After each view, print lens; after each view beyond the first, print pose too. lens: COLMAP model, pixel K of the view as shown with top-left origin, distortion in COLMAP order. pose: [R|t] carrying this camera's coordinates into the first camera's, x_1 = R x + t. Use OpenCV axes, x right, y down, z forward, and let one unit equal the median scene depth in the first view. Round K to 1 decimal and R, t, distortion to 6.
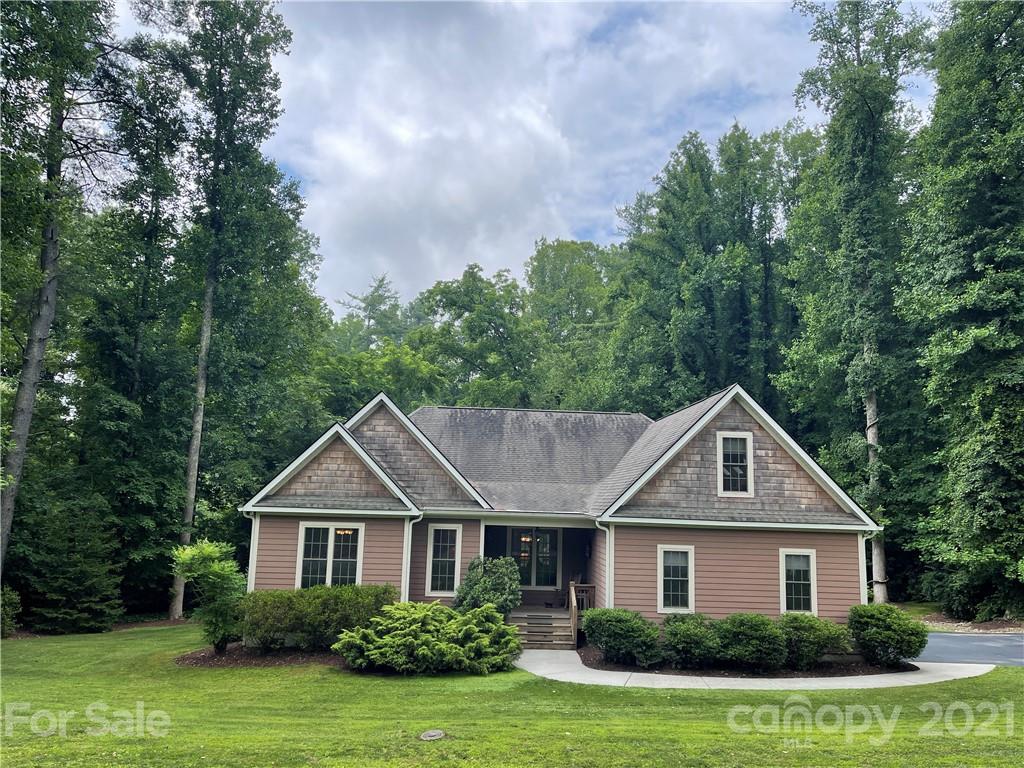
lens RADIAL K [[778.9, 0, 512.0], [0, 778.9, 384.0], [0, 0, 1]] dist [0.076360, -0.105064]
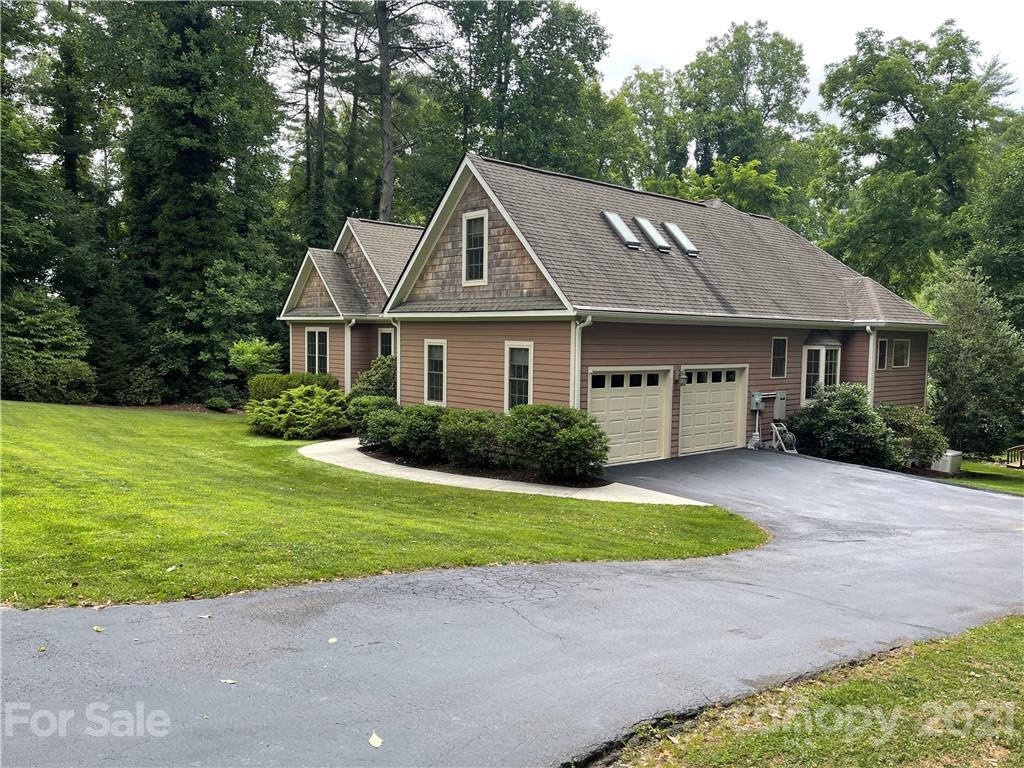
lens RADIAL K [[778.9, 0, 512.0], [0, 778.9, 384.0], [0, 0, 1]] dist [0.076360, -0.105064]
pose [[0.625449, 0.031156, -0.779643, 0.978402], [0.115592, 0.984477, 0.132073, 0.137439], [0.771655, -0.172725, 0.612139, 0.451608]]
